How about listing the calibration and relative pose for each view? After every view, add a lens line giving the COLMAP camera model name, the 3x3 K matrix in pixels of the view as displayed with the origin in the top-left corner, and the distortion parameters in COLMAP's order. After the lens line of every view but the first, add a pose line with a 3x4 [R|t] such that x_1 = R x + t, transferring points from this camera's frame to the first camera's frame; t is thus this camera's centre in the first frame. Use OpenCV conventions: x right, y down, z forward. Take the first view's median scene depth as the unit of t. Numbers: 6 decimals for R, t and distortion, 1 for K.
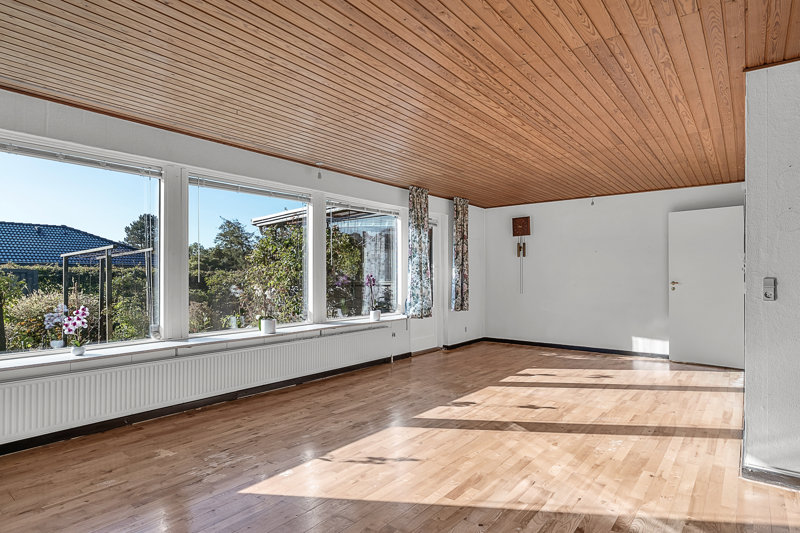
lens RADIAL K [[377.3, 0, 400.0], [0, 377.3, 266.5], [0, 0, 1]] dist [-0.000201, 0.000004]
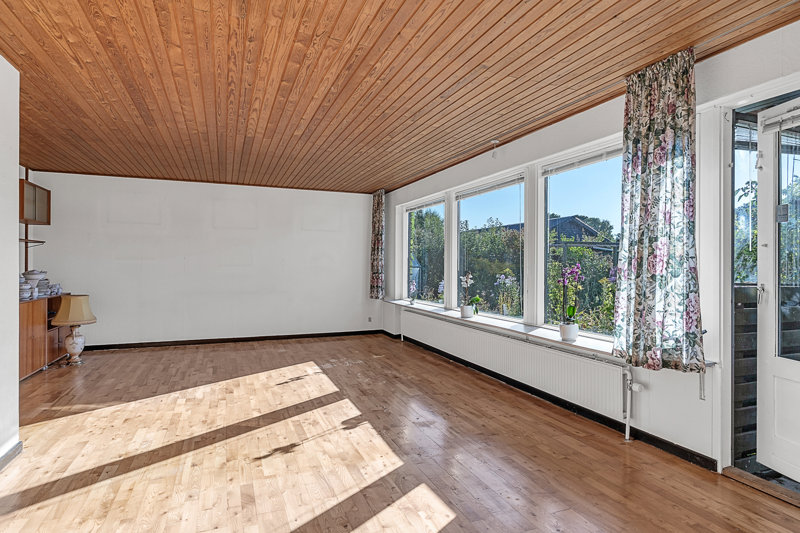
lens RADIAL K [[433.8, 0, 400.0], [0, 433.8, 266.5], [0, 0, 1]] dist [-0.001720, -0.000150]
pose [[-0.424857, 0.002782, -0.905256, 0.831332], [0.016729, 0.999849, -0.004779, 0.036648], [0.905106, -0.017175, -0.424839, 1.305768]]
